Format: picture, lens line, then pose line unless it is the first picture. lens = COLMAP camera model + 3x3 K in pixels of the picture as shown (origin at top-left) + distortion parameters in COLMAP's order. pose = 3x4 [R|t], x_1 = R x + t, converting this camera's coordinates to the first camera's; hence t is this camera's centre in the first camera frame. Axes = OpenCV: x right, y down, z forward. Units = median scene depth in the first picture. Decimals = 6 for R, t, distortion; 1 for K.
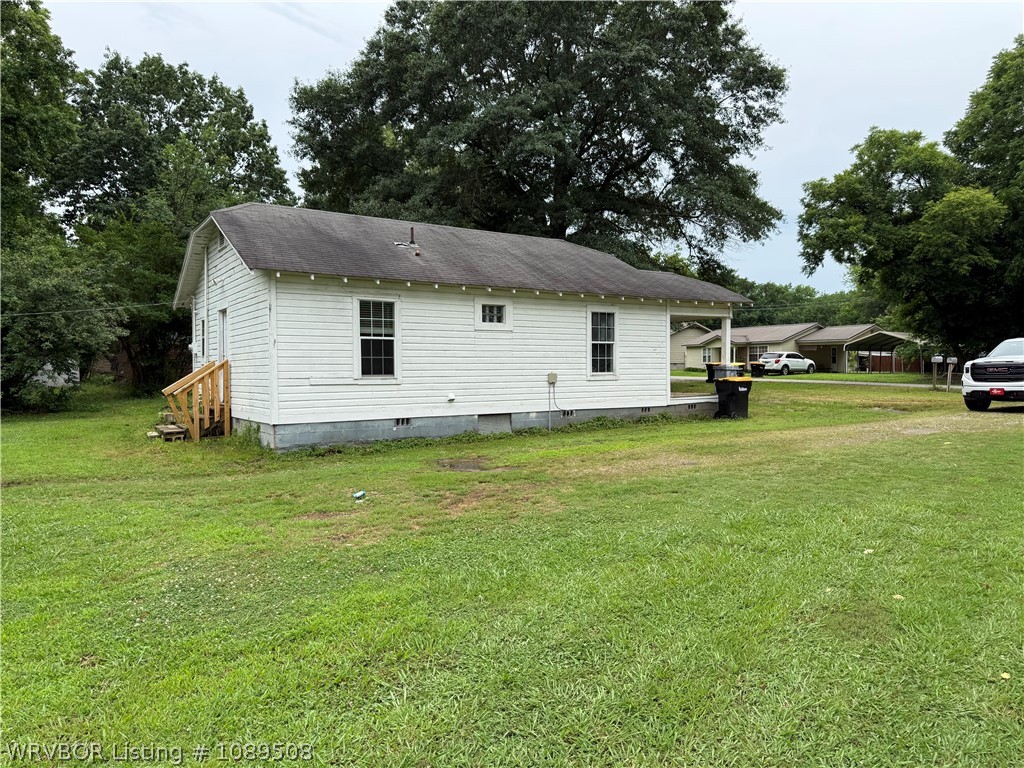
lens RADIAL K [[713.5, 0, 512.0], [0, 713.5, 384.0], [0, 0, 1]] dist [0.139984, -0.220403]
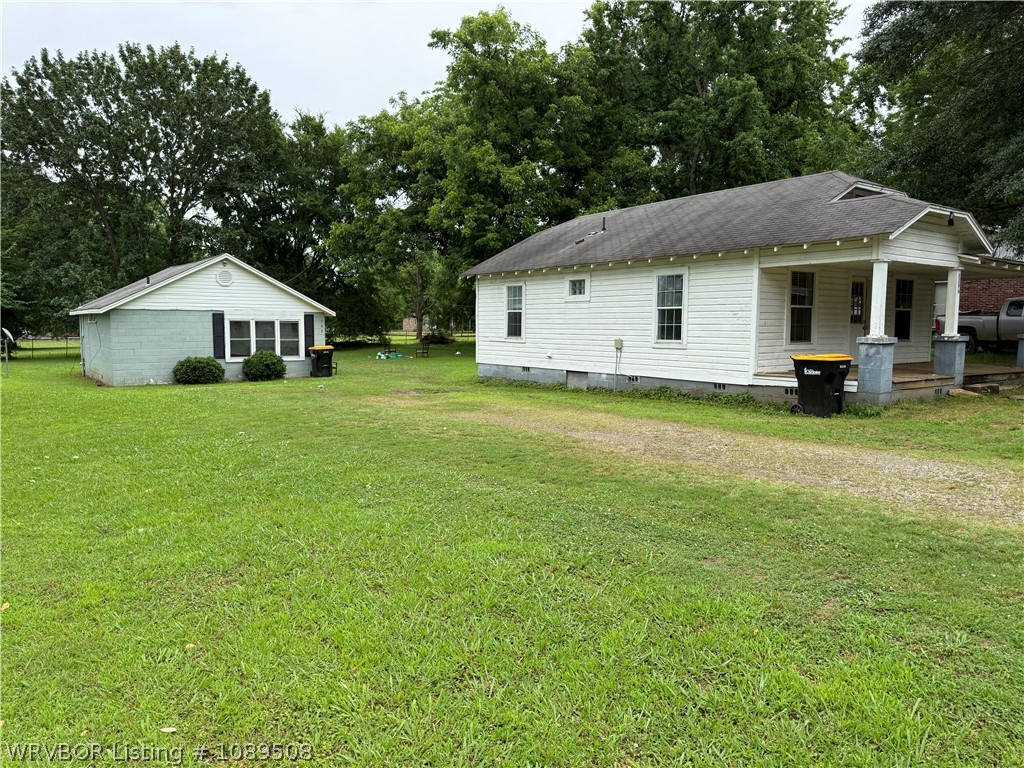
lens RADIAL K [[713.5, 0, 512.0], [0, 713.5, 384.0], [0, 0, 1]] dist [0.139984, -0.220403]
pose [[0.055949, 0.085557, -0.994761, 1.120476], [-0.035486, 0.995863, 0.083656, -0.032031], [0.997803, 0.030620, 0.058754, 0.788545]]
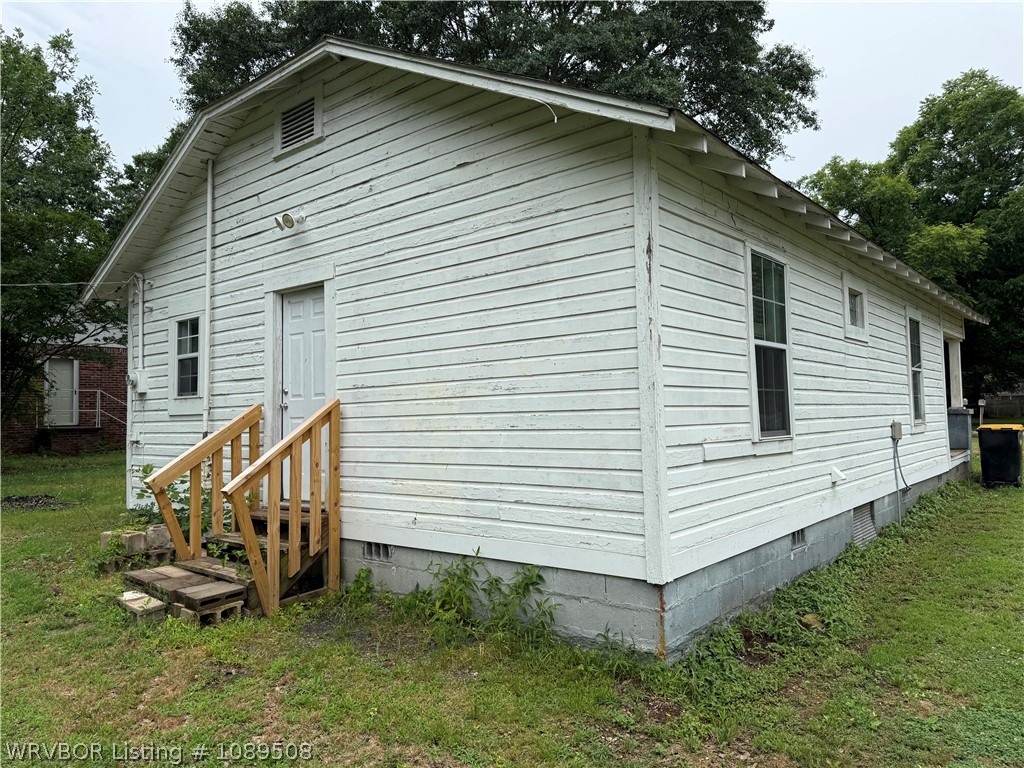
lens RADIAL K [[713.5, 0, 512.0], [0, 713.5, 384.0], [0, 0, 1]] dist [0.139984, -0.220403]
pose [[0.956456, -0.000930, 0.291874, -0.398362], [0.020836, 0.997661, -0.065102, -0.013654], [-0.291131, 0.068349, 0.954239, 0.548739]]
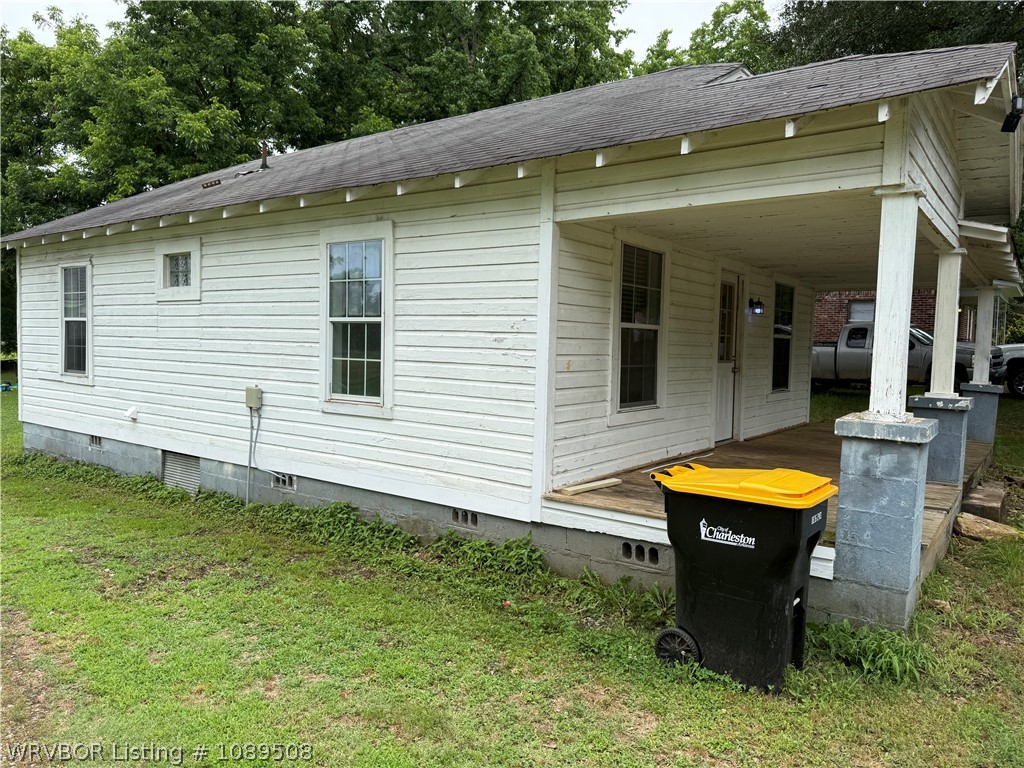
lens RADIAL K [[713.5, 0, 512.0], [0, 713.5, 384.0], [0, 0, 1]] dist [0.139984, -0.220403]
pose [[0.340859, 0.060315, -0.938178, 0.562280], [-0.053443, 0.997569, 0.044717, -0.047802], [0.938594, 0.034897, 0.343254, 1.004206]]
